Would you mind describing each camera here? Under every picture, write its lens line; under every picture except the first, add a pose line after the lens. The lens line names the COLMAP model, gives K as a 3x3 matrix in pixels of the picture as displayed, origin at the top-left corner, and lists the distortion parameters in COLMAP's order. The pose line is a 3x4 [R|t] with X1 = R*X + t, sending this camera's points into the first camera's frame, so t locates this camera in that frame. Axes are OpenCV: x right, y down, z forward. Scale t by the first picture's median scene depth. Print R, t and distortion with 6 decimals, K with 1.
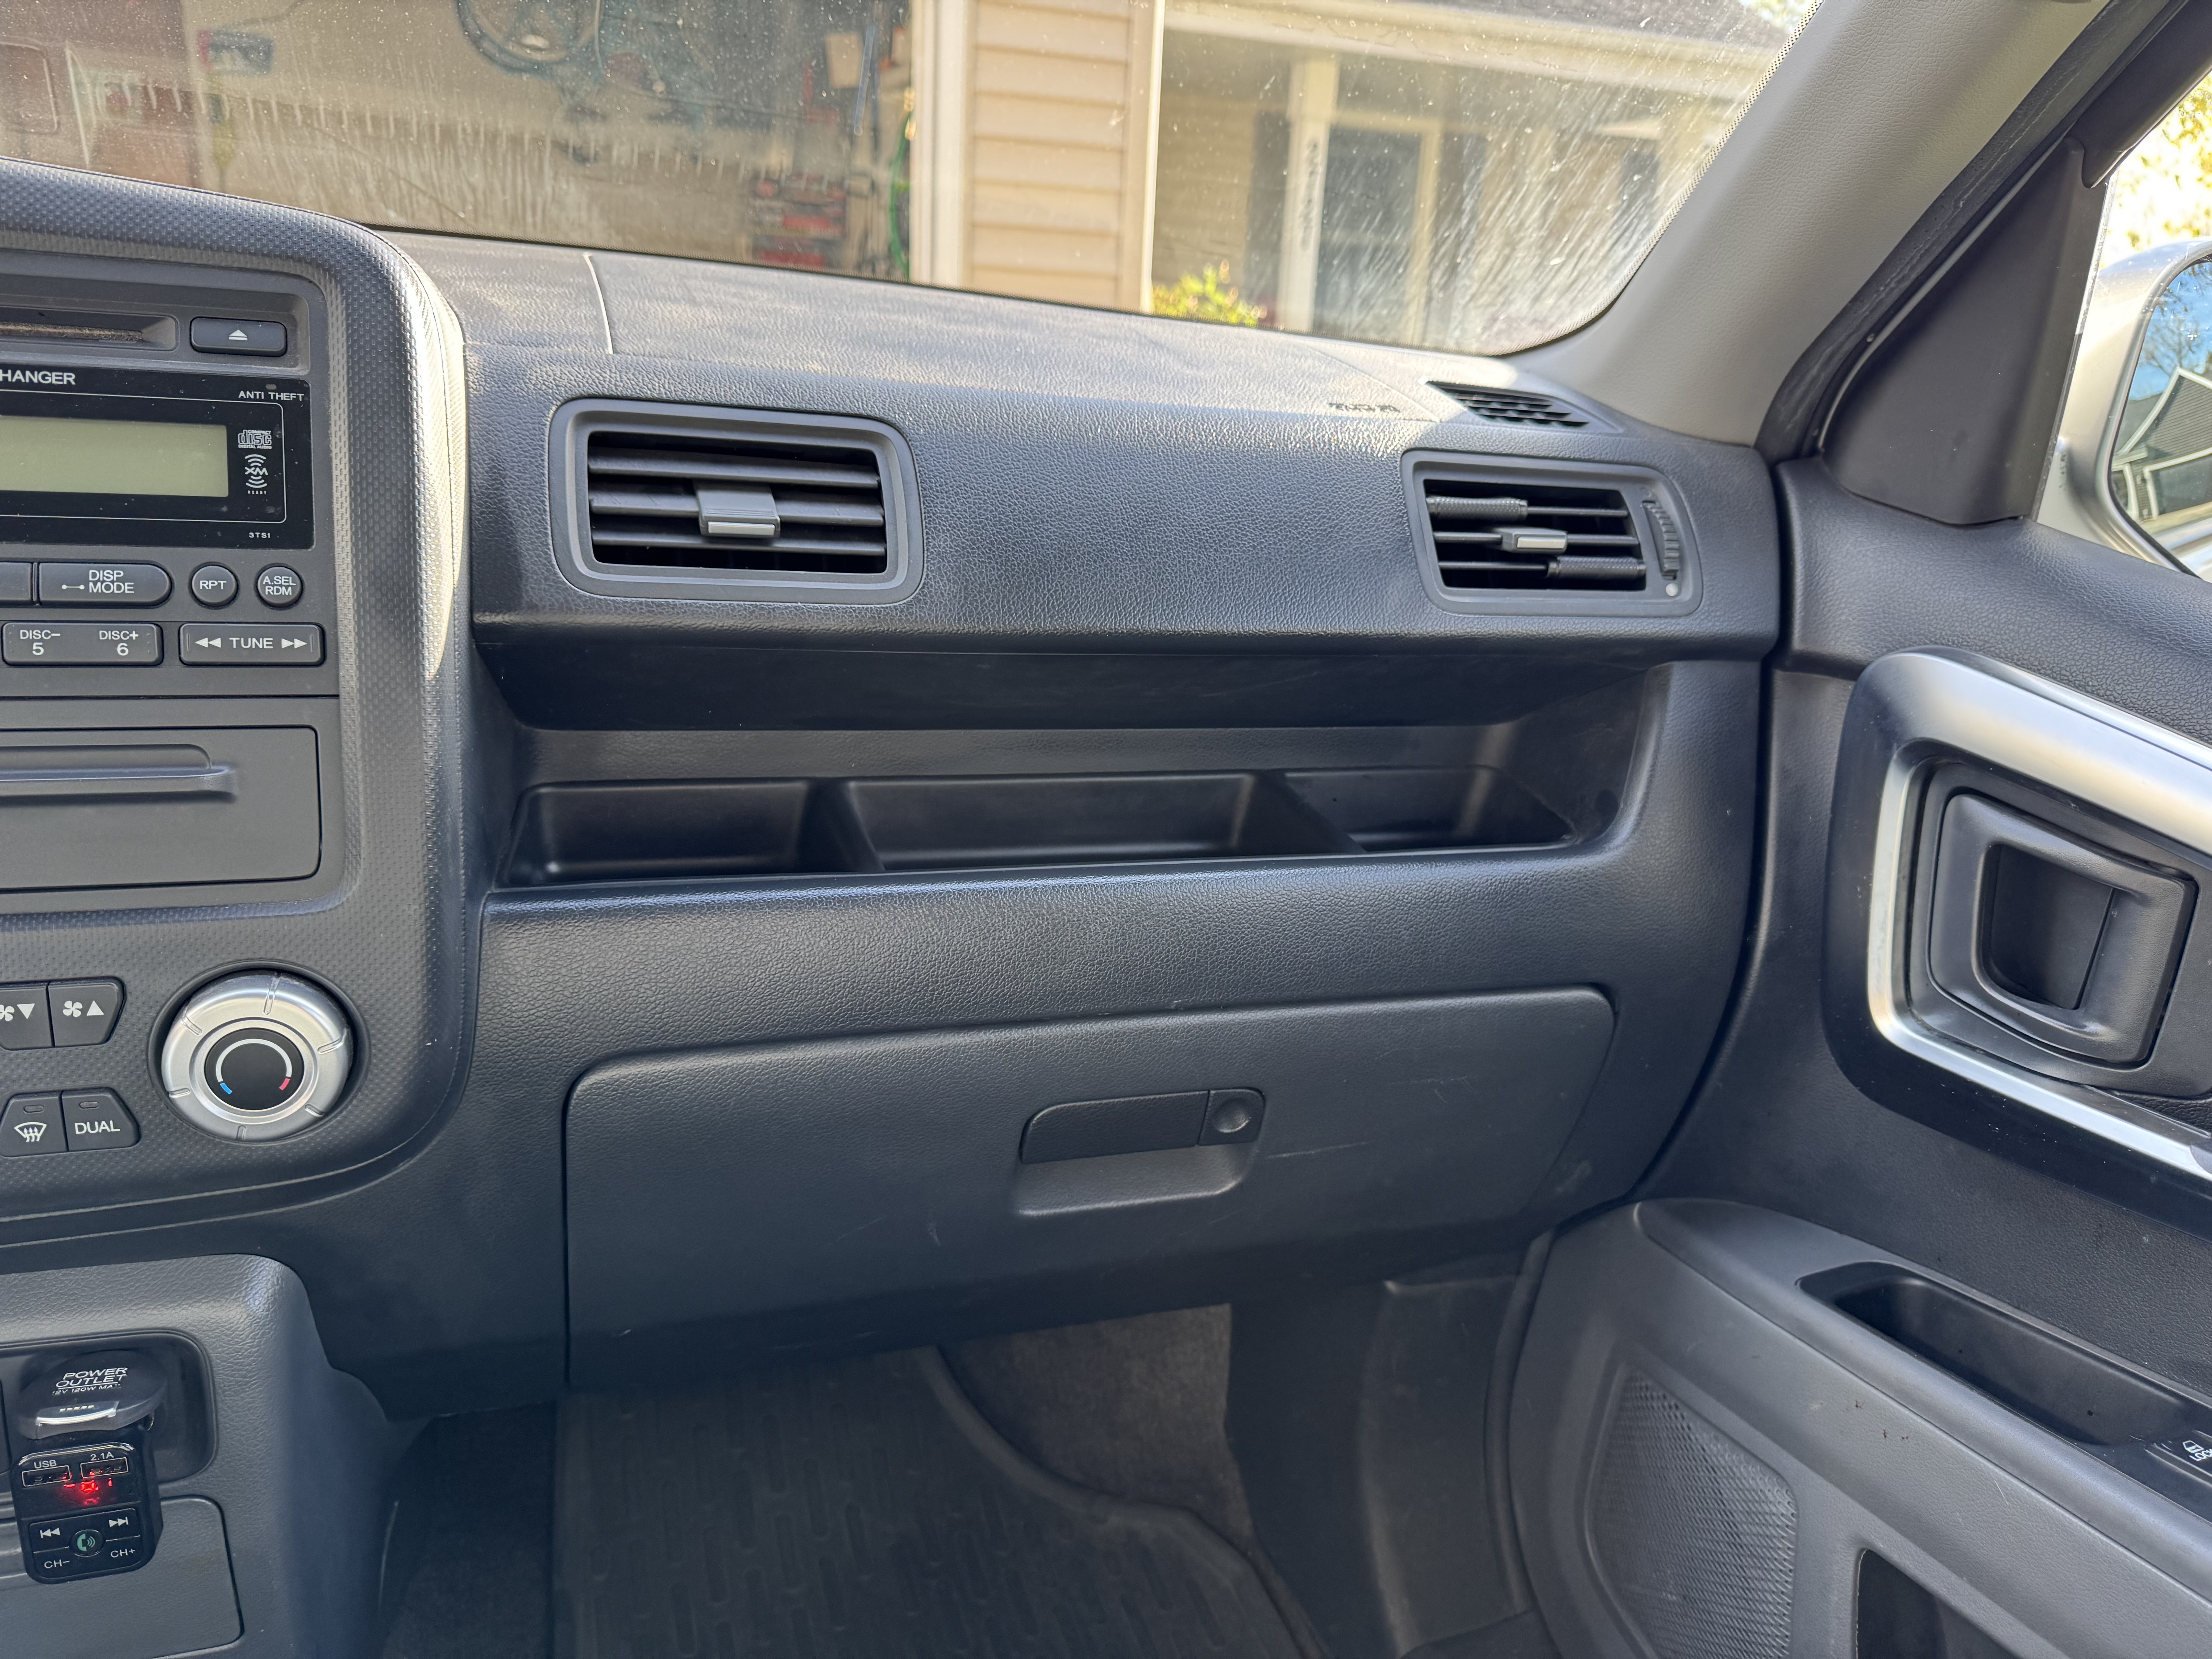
lens RADIAL K [[1597.0, 0, 1123.9], [0, 1597.0, 823.7], [0, 0, 1]] dist [0.107378, -0.152513]
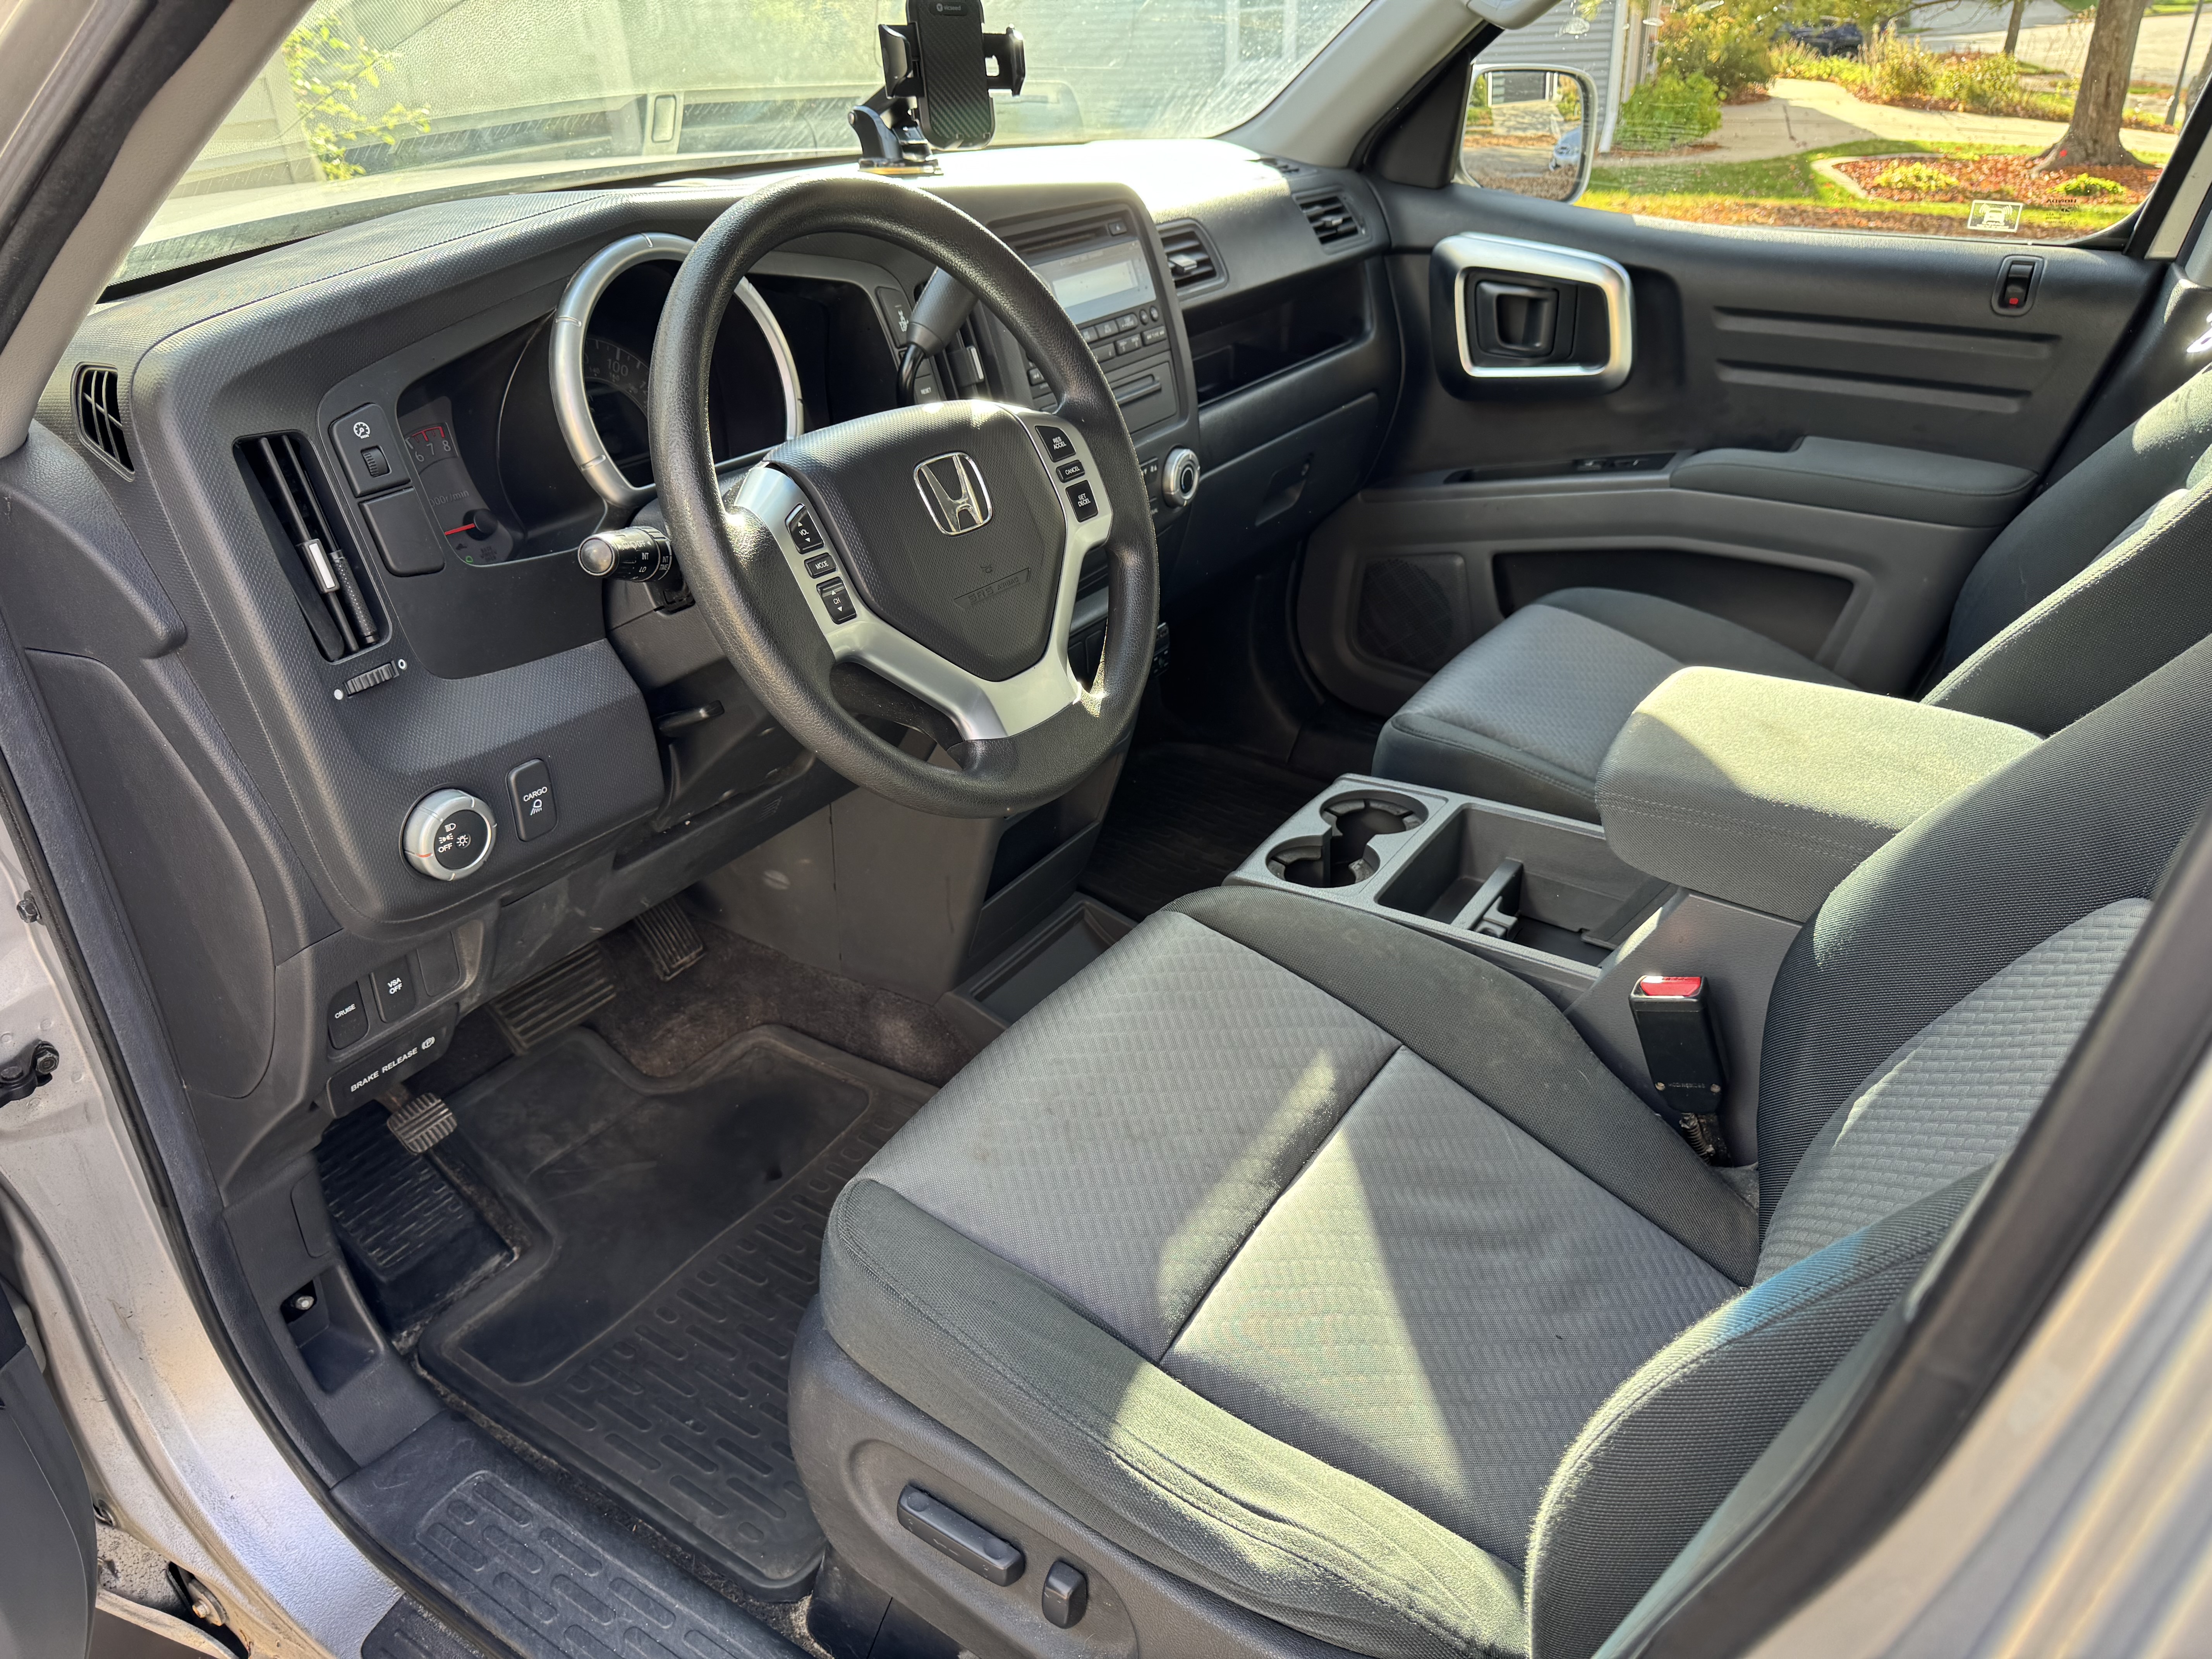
lens RADIAL K [[1597.0, 0, 1123.9], [0, 1597.0, 823.7], [0, 0, 1]] dist [0.107378, -0.152513]
pose [[0.758472, -0.372732, 0.534594, -1.753367], [0.267756, 0.926095, 0.265809, -0.057272], [-0.594161, -0.058468, 0.802219, -0.954177]]
